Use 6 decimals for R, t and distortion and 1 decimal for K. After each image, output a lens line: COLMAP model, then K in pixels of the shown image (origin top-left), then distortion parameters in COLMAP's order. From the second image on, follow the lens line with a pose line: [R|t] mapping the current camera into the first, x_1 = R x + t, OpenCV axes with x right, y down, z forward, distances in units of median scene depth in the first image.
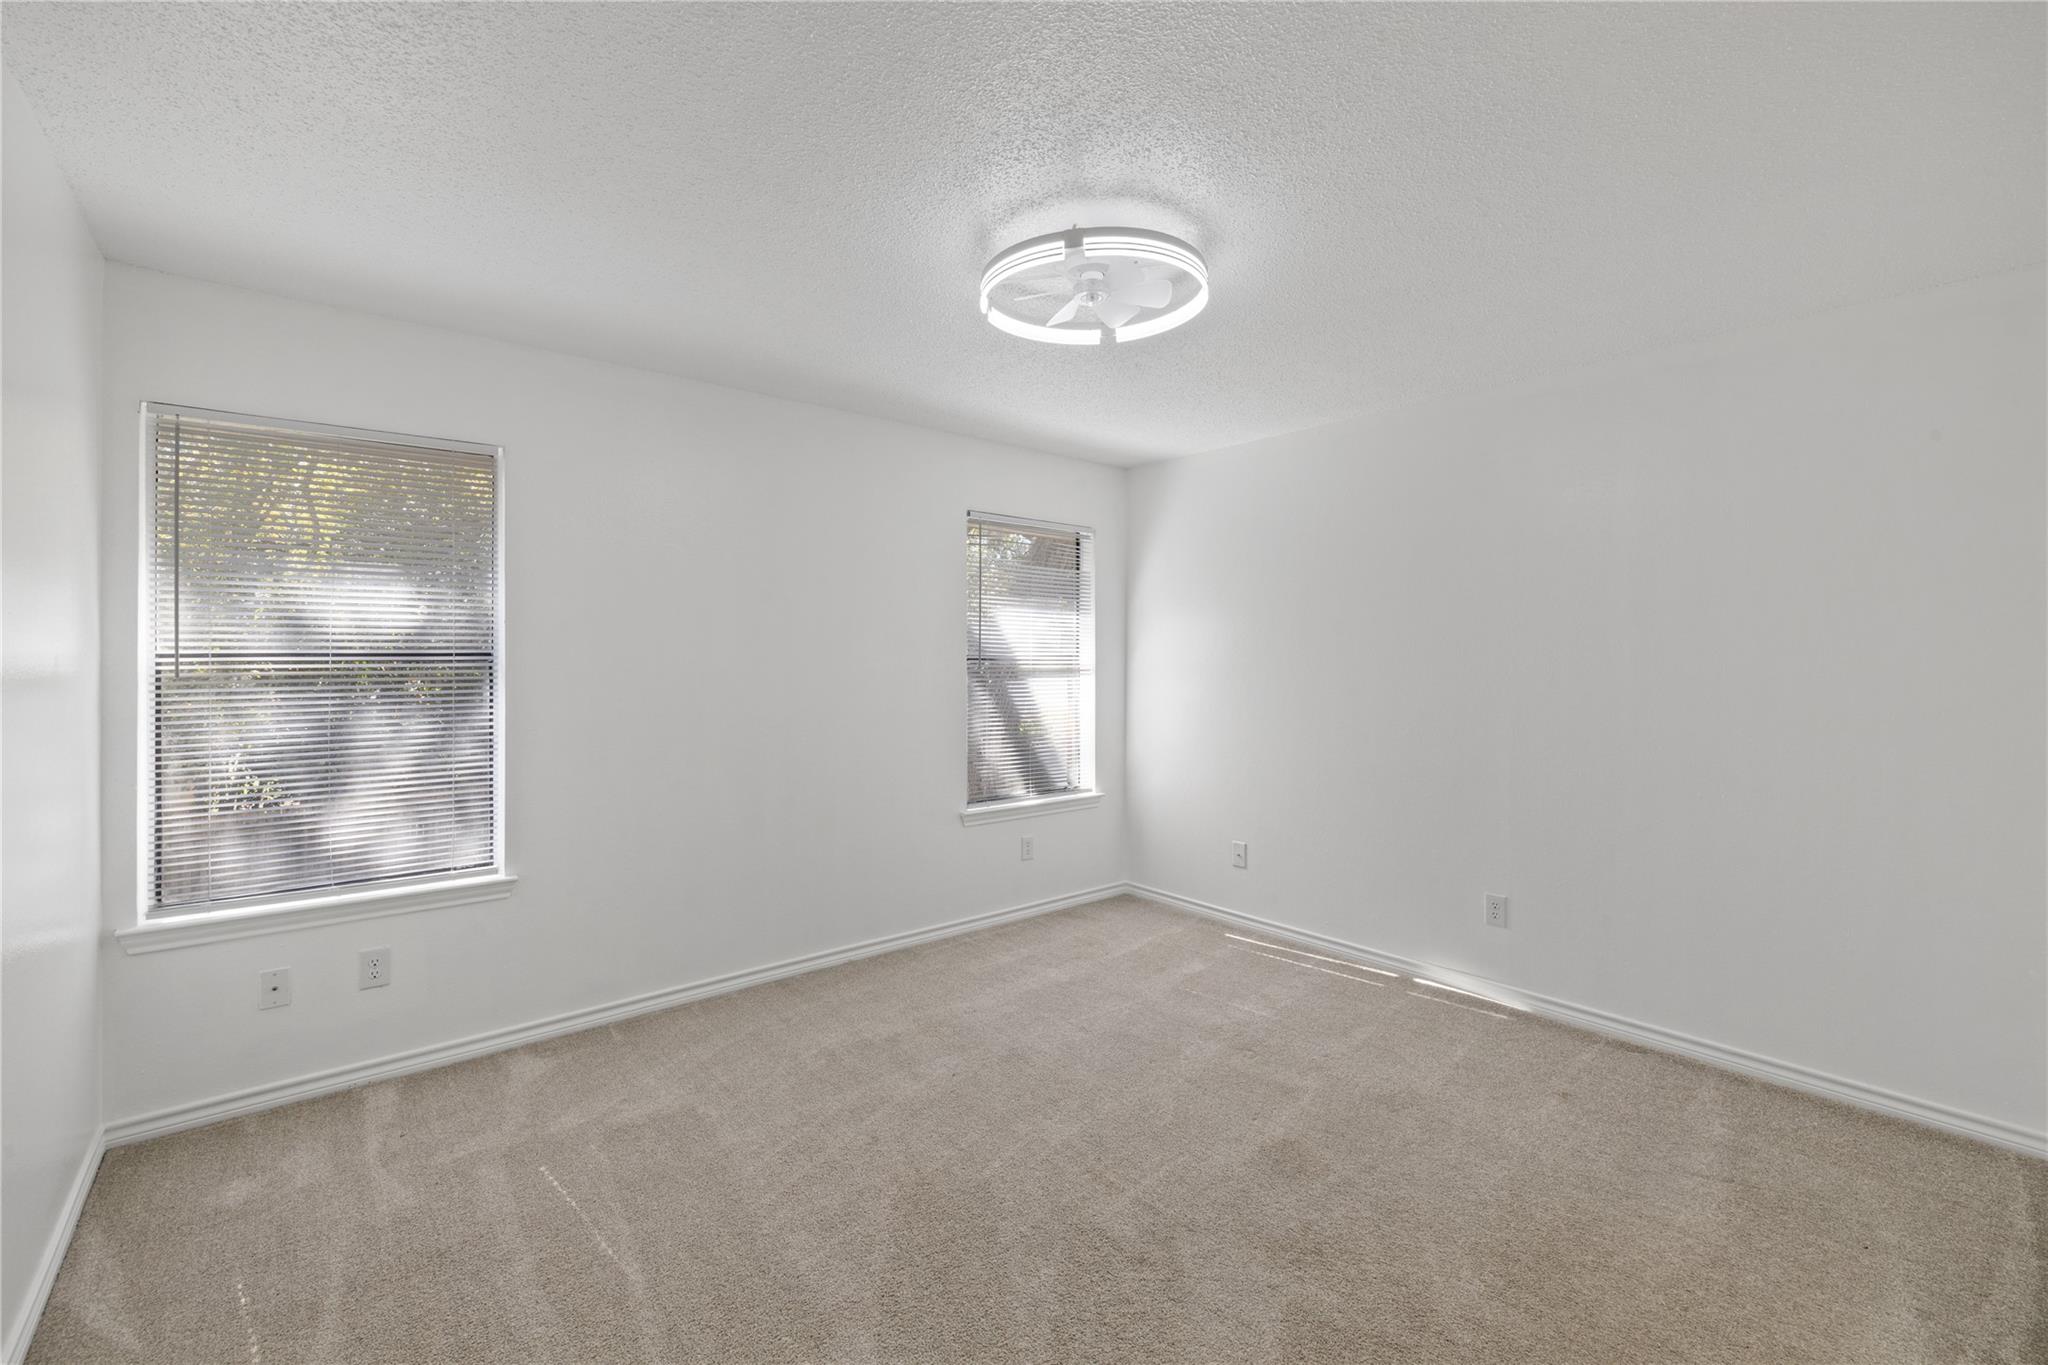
lens RADIAL K [[872.1, 0, 1021.3], [0, 872.1, 655.7], [0, 0, 1]] dist [0.000823, -0.000007]
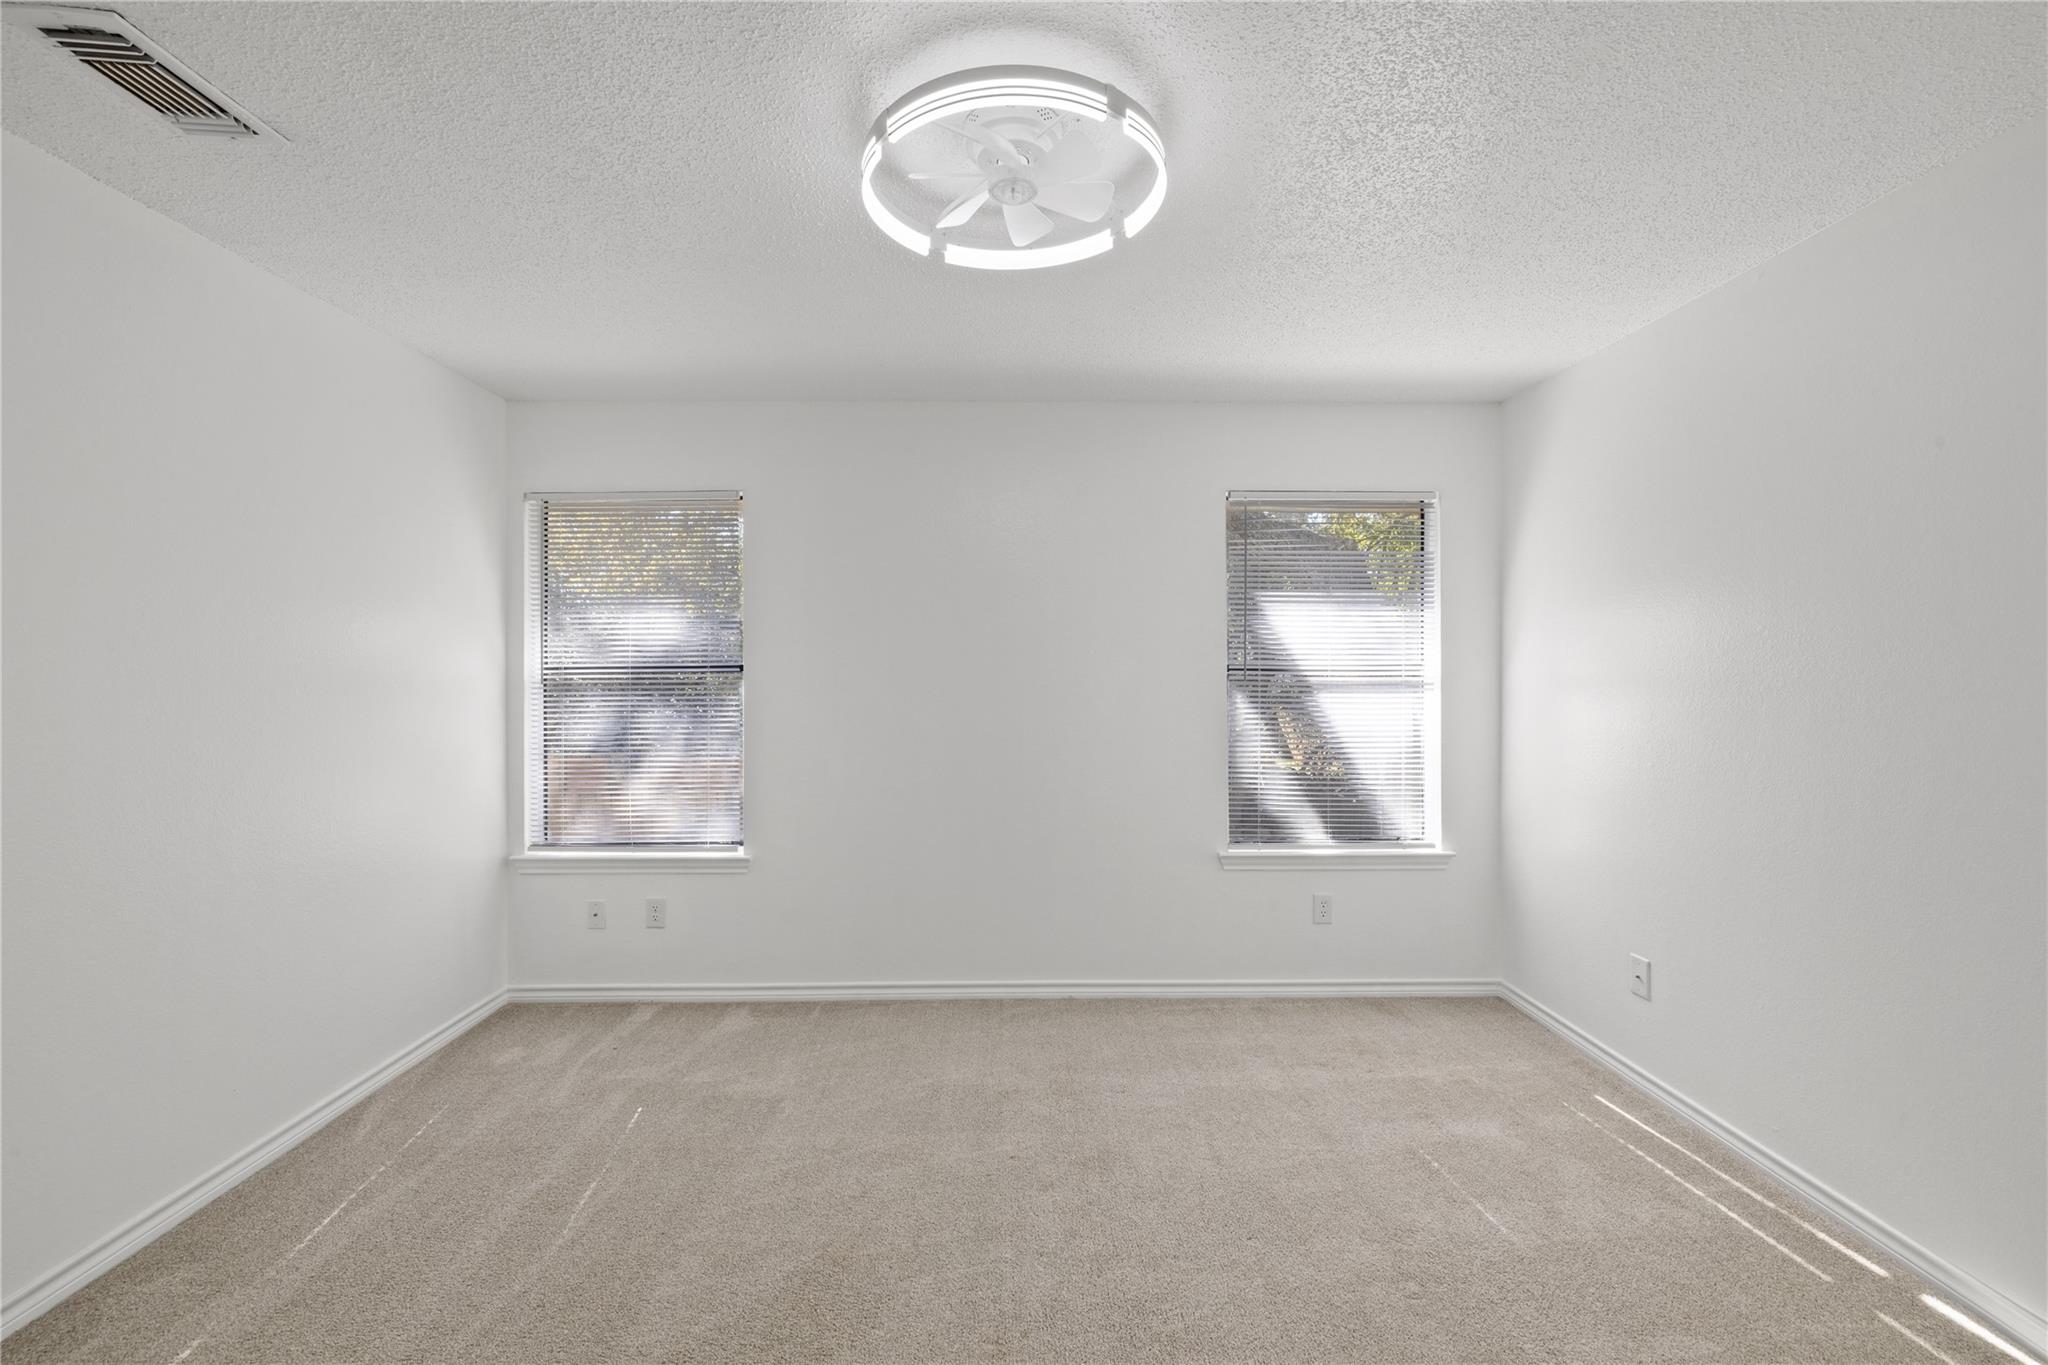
lens RADIAL K [[865.3, 0, 1030.1], [0, 865.3, 668.7], [0, 0, 1]] dist [-0.000267, 0.000722]
pose [[0.773101, -0.003815, -0.634272, 0.410485], [0.004416, 0.999990, -0.000633, 0.003199], [0.634268, -0.002312, 0.773110, 0.310234]]
